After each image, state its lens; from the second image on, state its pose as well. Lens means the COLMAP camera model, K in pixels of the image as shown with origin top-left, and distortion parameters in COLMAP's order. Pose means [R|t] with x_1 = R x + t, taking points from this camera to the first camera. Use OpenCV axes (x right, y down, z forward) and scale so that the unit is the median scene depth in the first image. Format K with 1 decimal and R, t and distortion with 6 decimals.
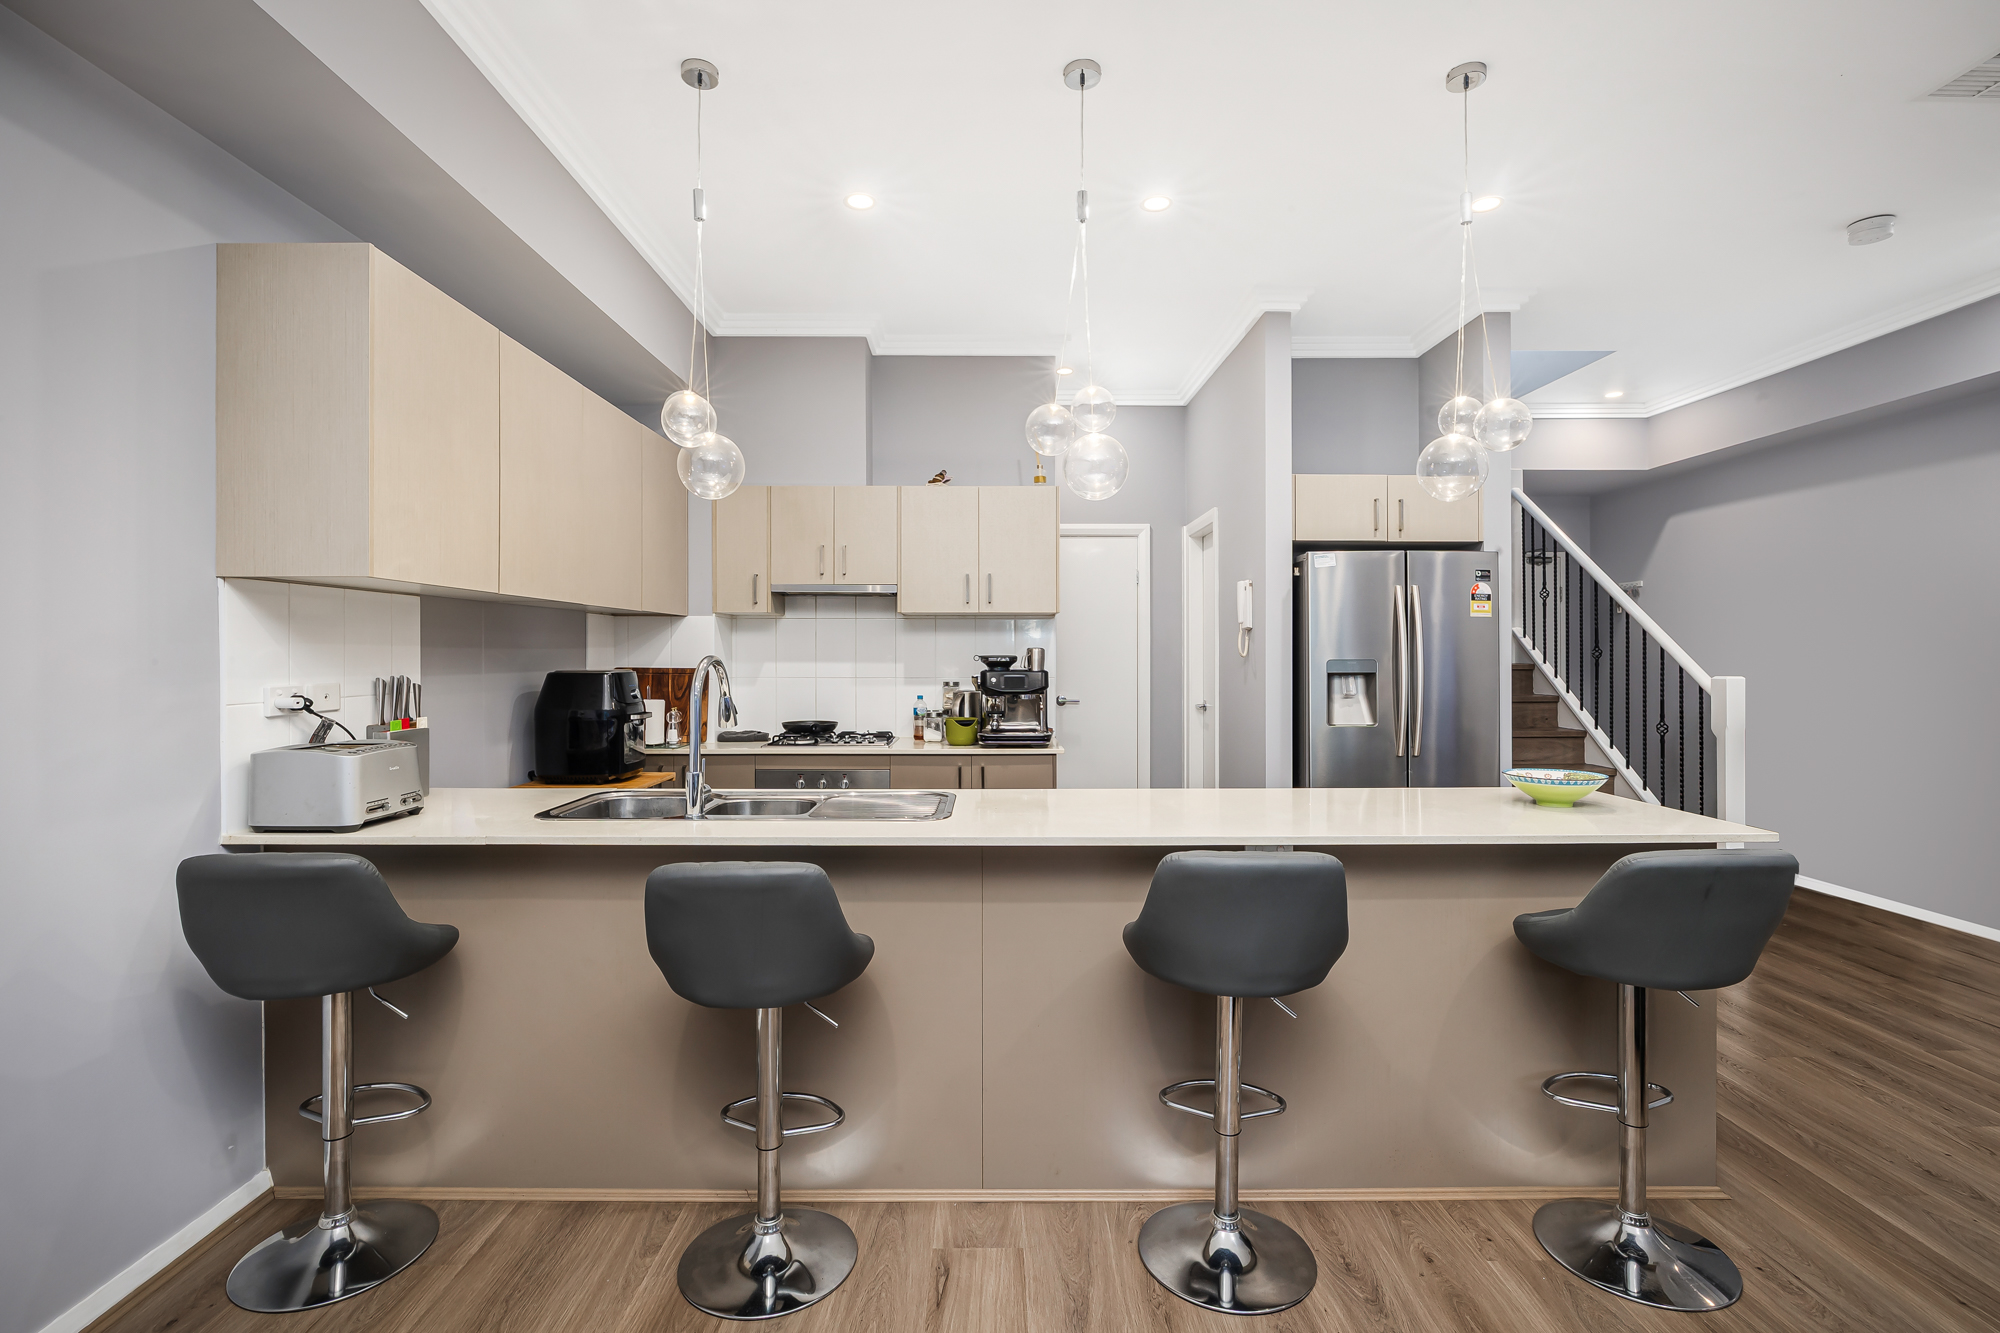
lens RADIAL K [[916.7, 0, 996.8], [0, 916.7, 656.1], [0, 0, 1]] dist [-0.001302, -0.000024]
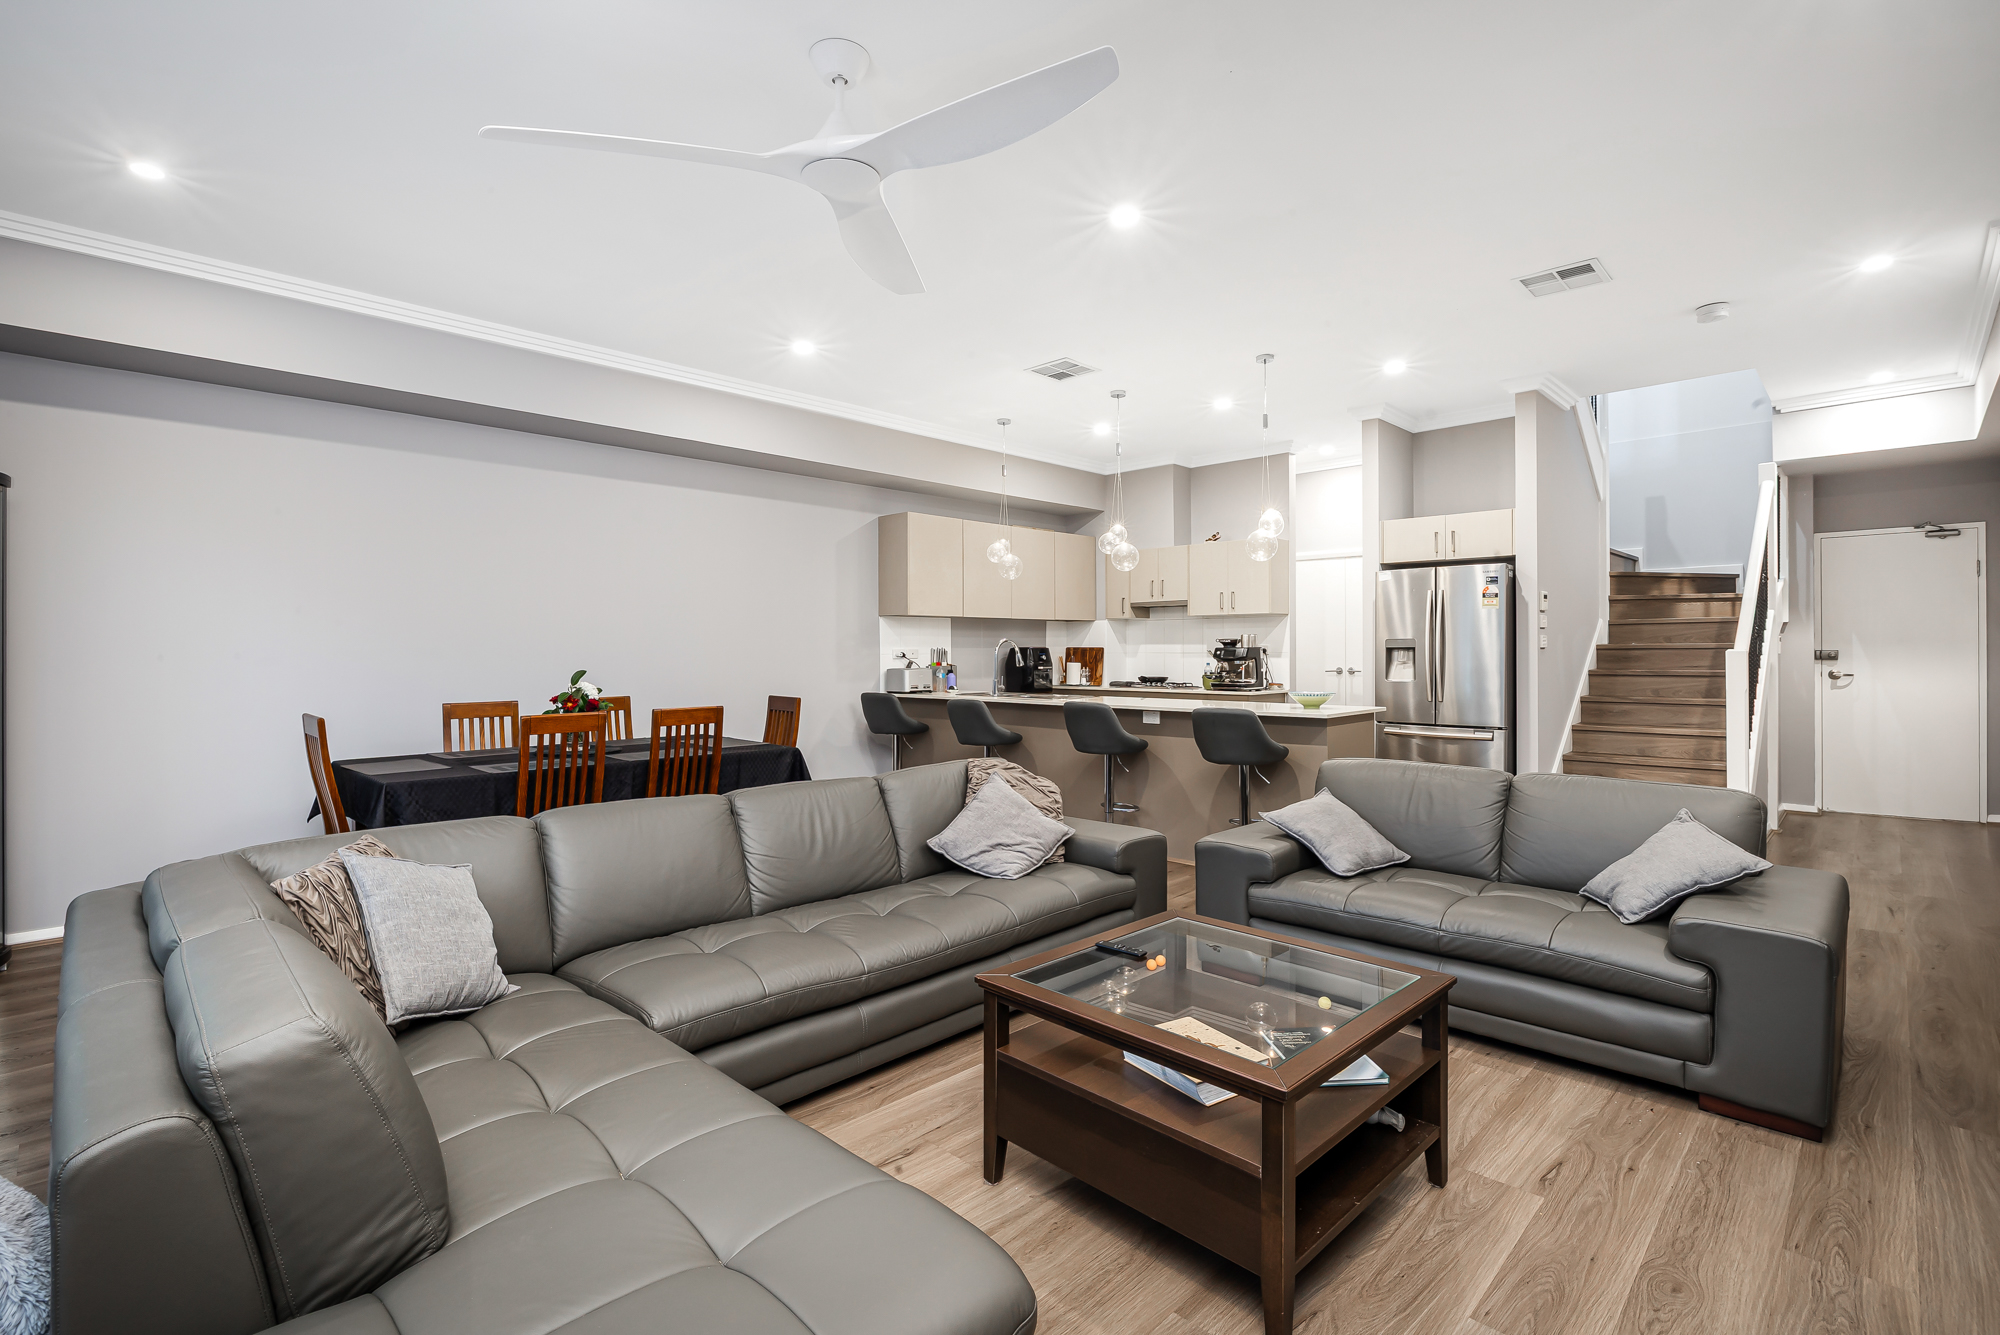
lens RADIAL K [[916.7, 0, 998.1], [0, 916.7, 659.2], [0, 0, 1]] dist [-0.001302, -0.000024]
pose [[0.708950, 0.005485, -0.705237, 0.920131], [0.000980, 0.999961, 0.008762, 0.022157], [0.705258, -0.006904, 0.708917, -0.545359]]
